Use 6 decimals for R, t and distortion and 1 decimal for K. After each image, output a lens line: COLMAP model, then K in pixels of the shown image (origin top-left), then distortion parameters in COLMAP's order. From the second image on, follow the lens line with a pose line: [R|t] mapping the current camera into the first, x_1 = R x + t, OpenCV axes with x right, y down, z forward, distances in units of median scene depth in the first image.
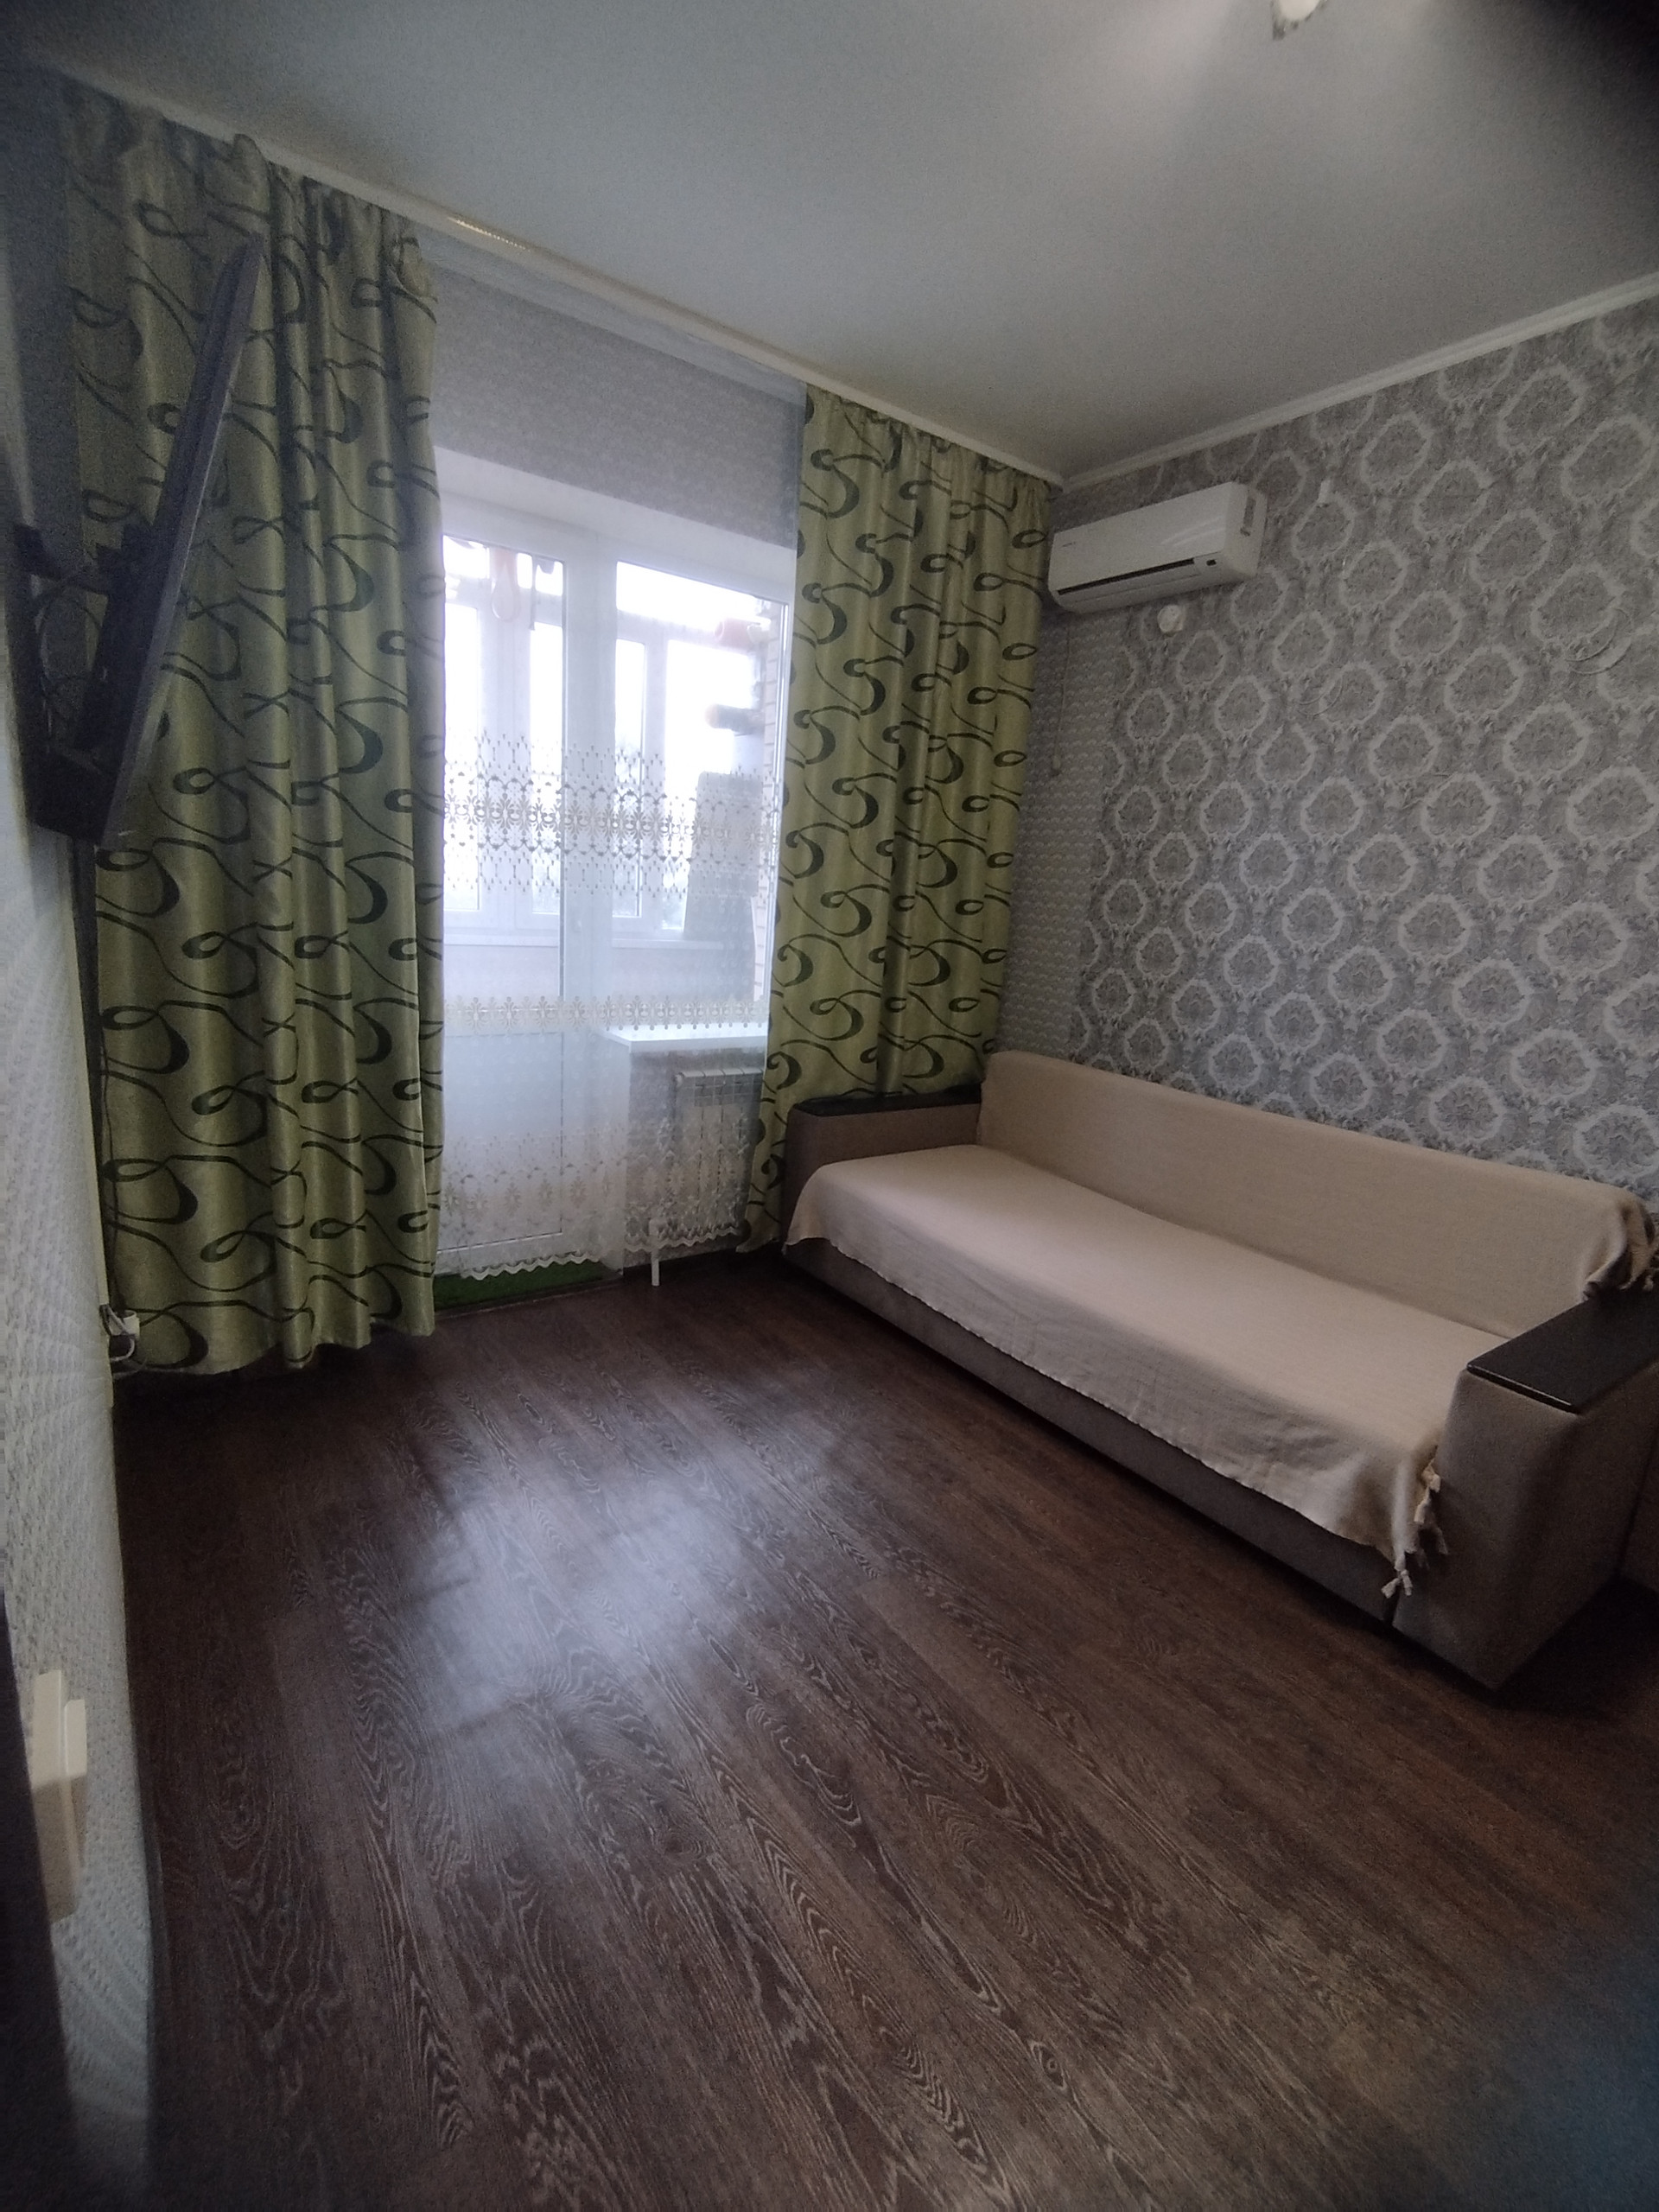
lens RADIAL K [[1025.2, 0, 836.2], [0, 1025.2, 1113.2], [0, 0, 1]] dist [0.002448, 0.002398]
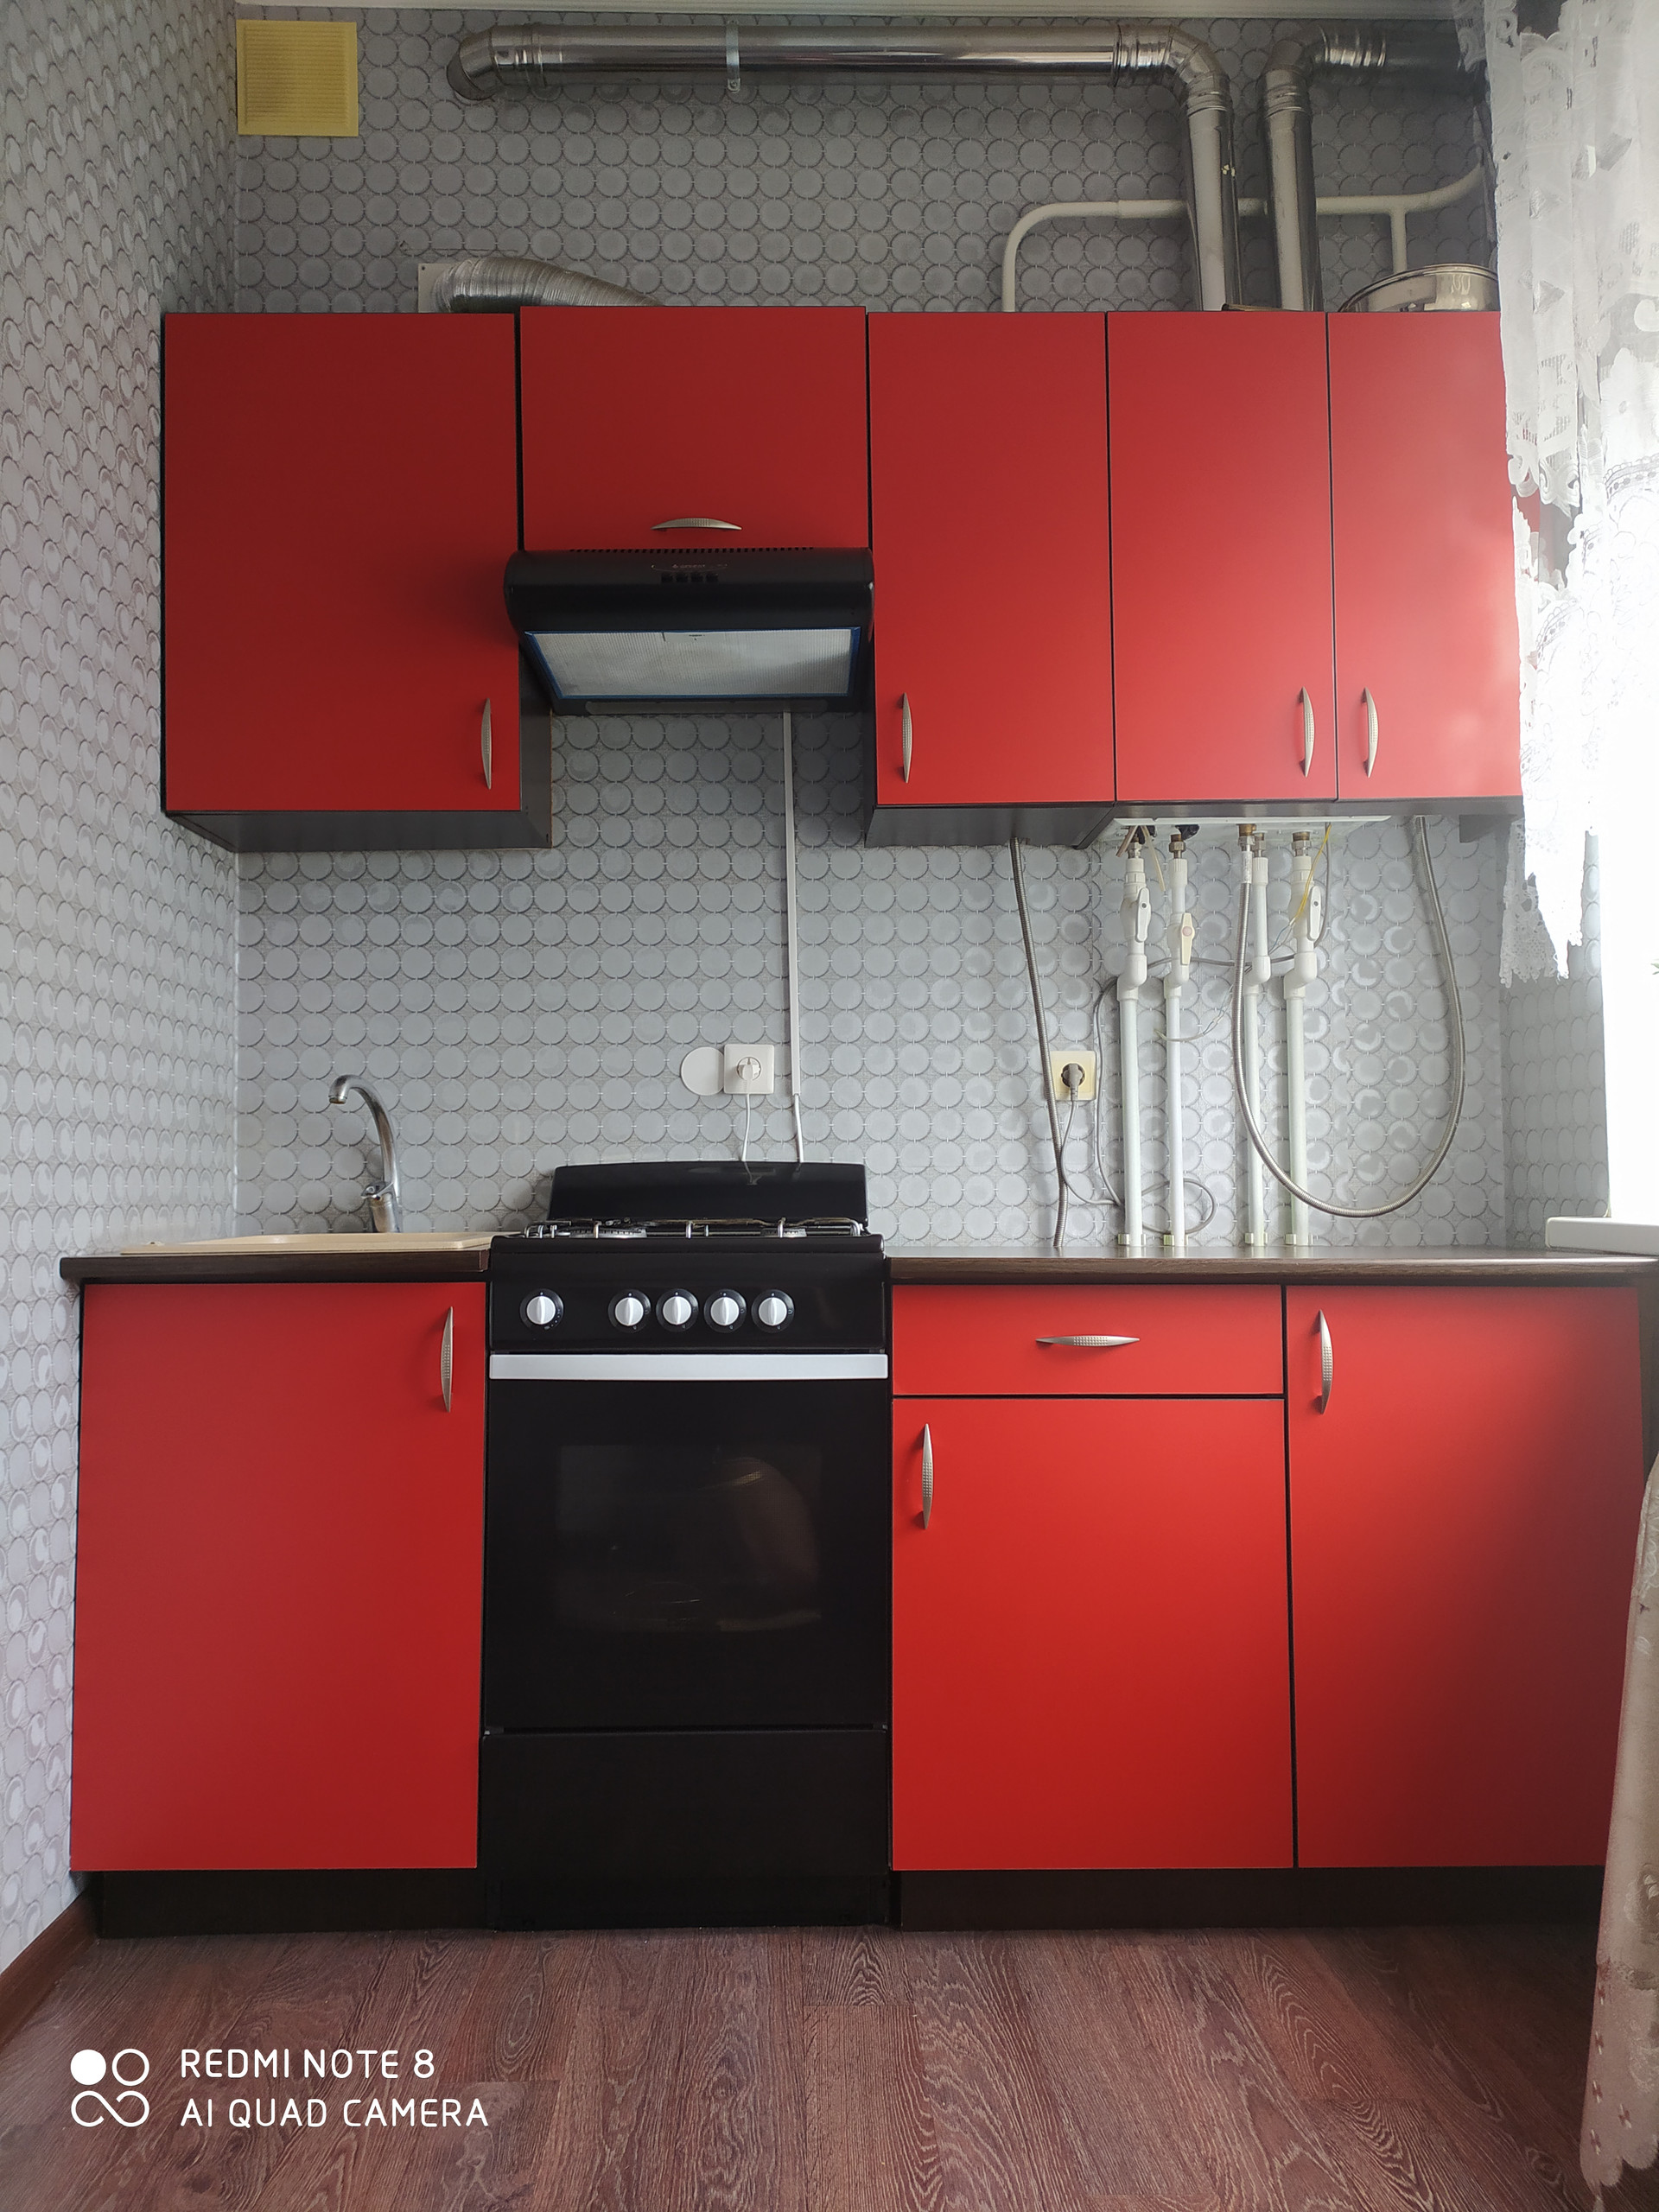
lens RADIAL K [[1701.0, 0, 833.7], [0, 1701.0, 1108.6], [0, 0, 1]] dist [-0.011866, 0.009548]
pose [[0.822126, -0.115824, -0.557399, 0.432203], [-0.057457, 0.957206, -0.283646, 0.193417], [0.566399, 0.265219, 0.780289, 0.132695]]
